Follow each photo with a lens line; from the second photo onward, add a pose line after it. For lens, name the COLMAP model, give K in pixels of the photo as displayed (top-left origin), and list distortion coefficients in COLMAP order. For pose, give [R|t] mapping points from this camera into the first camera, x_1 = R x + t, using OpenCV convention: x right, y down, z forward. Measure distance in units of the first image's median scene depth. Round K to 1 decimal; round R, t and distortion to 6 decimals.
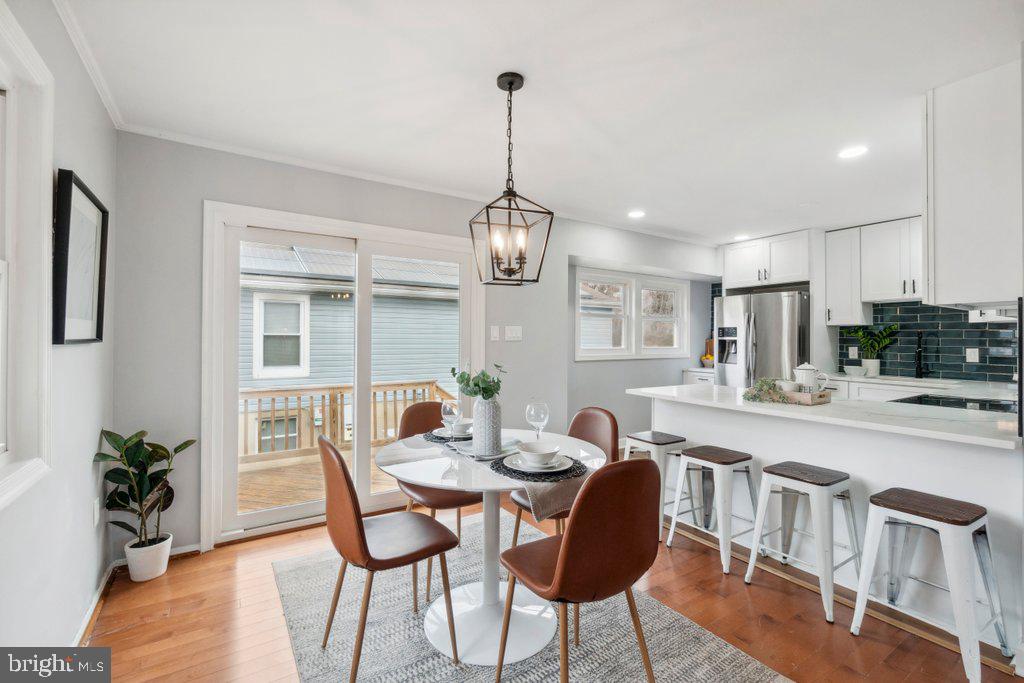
lens RADIAL K [[442.0, 0, 503.9], [0, 442.0, 337.2], [0, 0, 1]] dist [-0.006322, -0.000503]
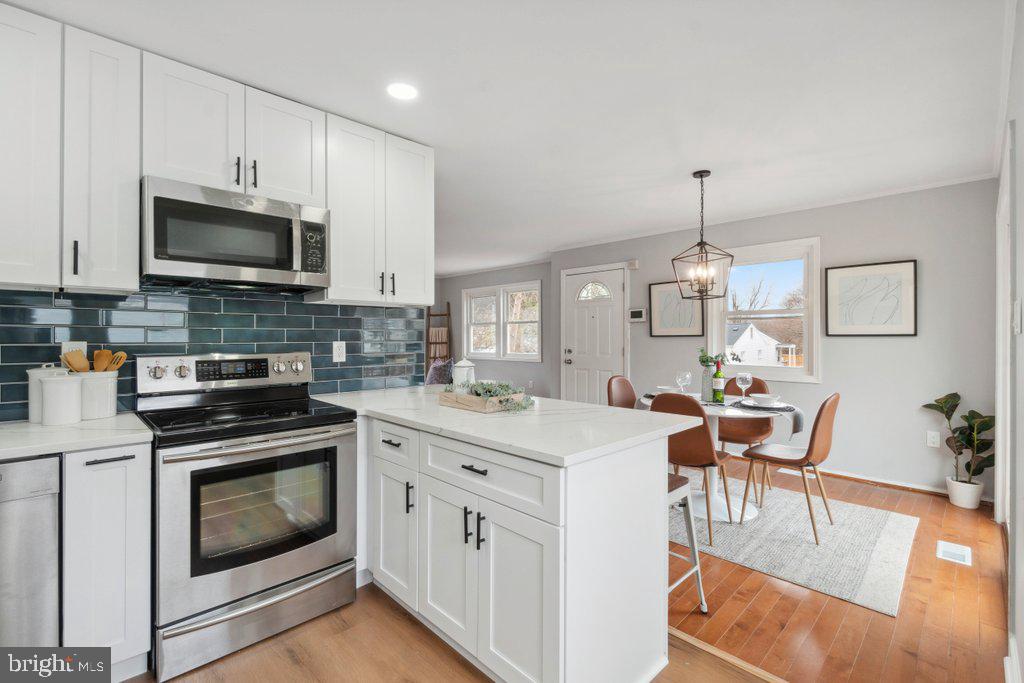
lens RADIAL K [[460.1, 0, 511.7], [0, 460.1, 335.6], [0, 0, 1]] dist [0.002075, -0.001650]
pose [[-0.977483, -0.001378, -0.211012, 0.473256], [-0.001300, 0.999999, -0.000506, 0.012318], [0.211012, -0.000221, -0.977483, 1.128145]]
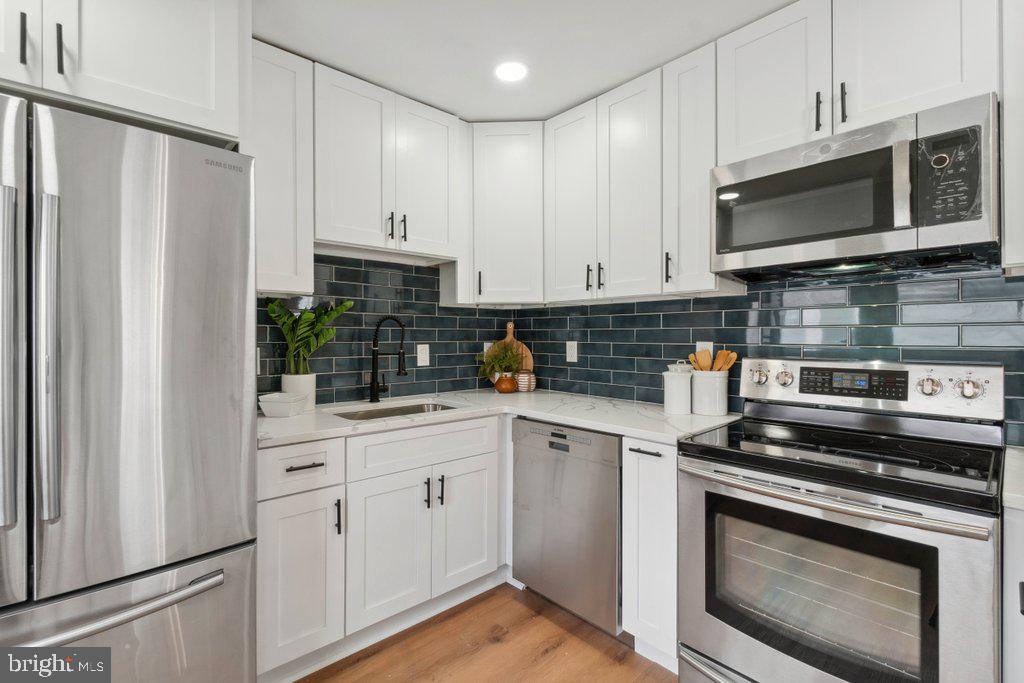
lens RADIAL K [[460.1, 0, 507.8], [0, 460.1, 335.9], [0, 0, 1]] dist [0.002075, -0.001650]
pose [[-0.166932, -0.001862, 0.985967, 0.344750], [0.001542, 0.999996, 0.002150, 0.011000], [-0.985967, 0.001879, -0.166929, 0.892679]]
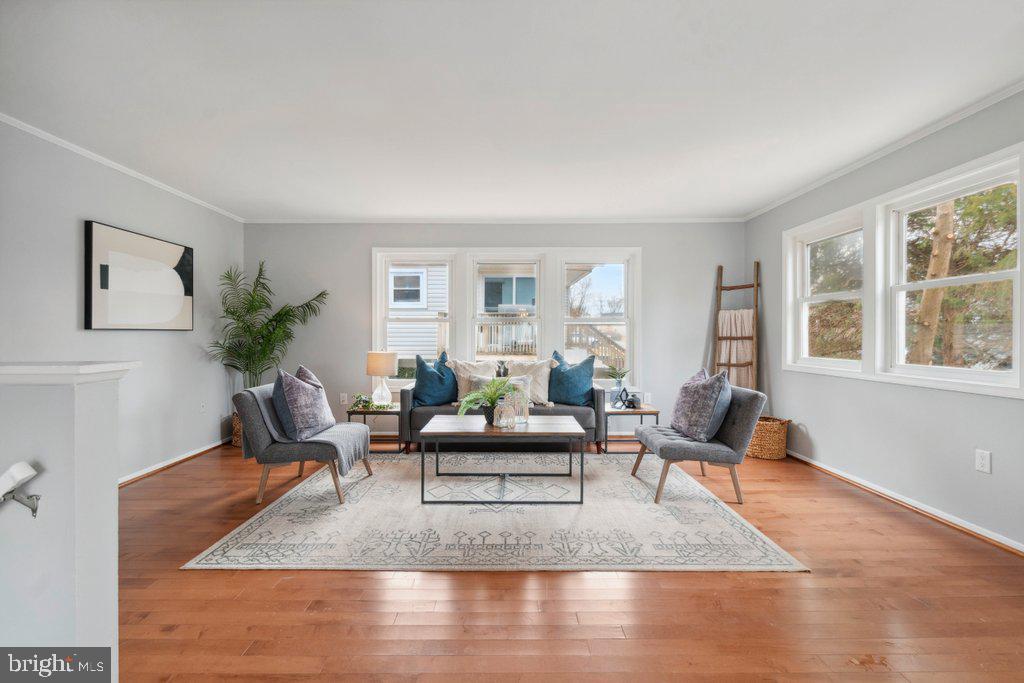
lens RADIAL K [[442.0, 0, 504.7], [0, 442.0, 335.1], [0, 0, 1]] dist [-0.006322, -0.000503]
pose [[-0.836767, -0.005291, 0.547534, 0.242586], [-0.002758, 0.999981, 0.005450, 0.032719], [-0.547552, 0.003050, -0.836766, 0.260767]]
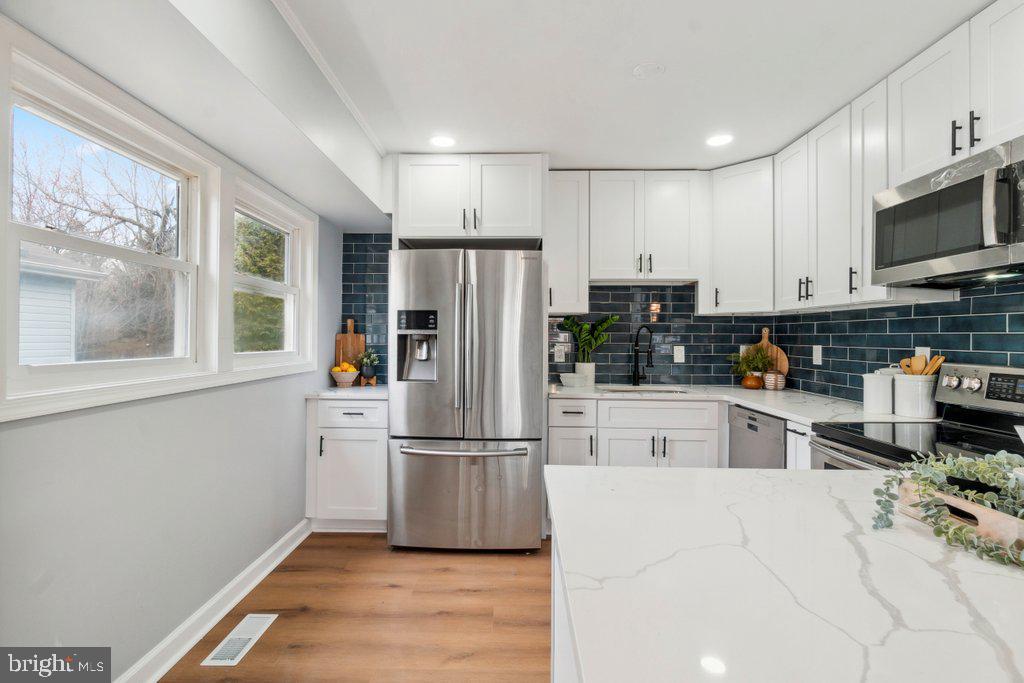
lens RADIAL K [[485.8, 0, 507.5], [0, 485.8, 336.5], [0, 0, 1]] dist [-0.000712, -0.001244]
pose [[0.548943, 0.003536, 0.835852, 0.108240], [-0.004082, 0.999990, -0.001550, 0.009781], [-0.835850, -0.002561, 0.548952, 0.691582]]
